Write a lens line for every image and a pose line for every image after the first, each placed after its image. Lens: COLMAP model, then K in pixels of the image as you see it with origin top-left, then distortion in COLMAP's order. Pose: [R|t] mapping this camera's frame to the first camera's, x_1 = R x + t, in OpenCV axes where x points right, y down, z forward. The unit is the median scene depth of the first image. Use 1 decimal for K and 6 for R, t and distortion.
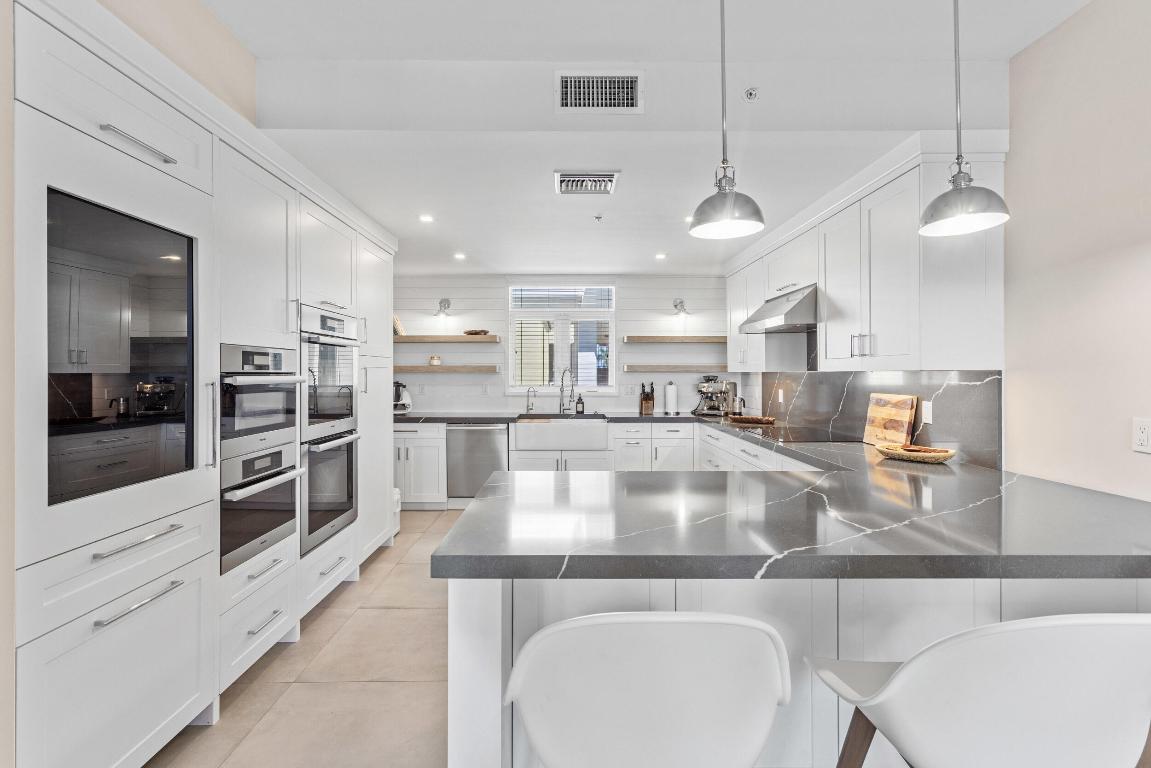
lens RADIAL K [[642.6, 0, 575.5], [0, 642.6, 384.0], [0, 0, 1]] dist [0.027660, 0.000291]
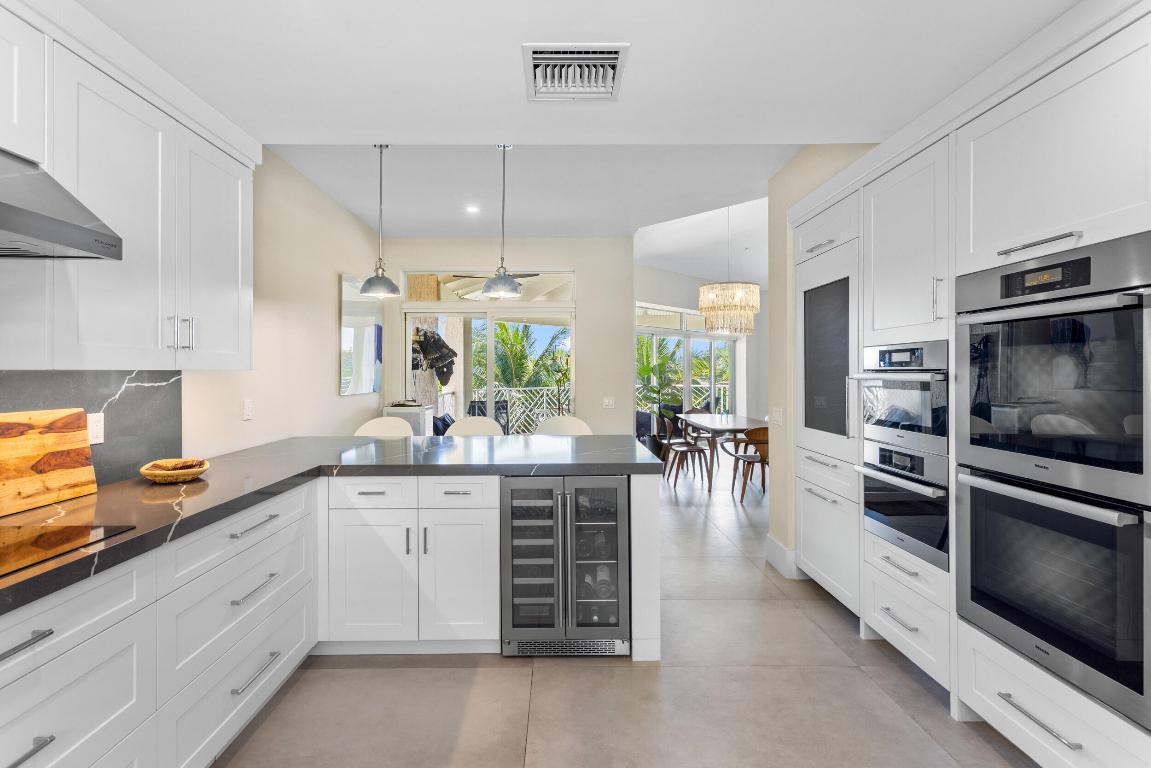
lens RADIAL K [[642.6, 0, 575.5], [0, 642.6, 384.0], [0, 0, 1]] dist [0.027660, 0.000291]
pose [[-0.999875, 0.004286, -0.015203, 0.032891], [0.003720, 0.999306, 0.037052, -0.033676], [0.015351, 0.036991, -0.999198, 1.959274]]
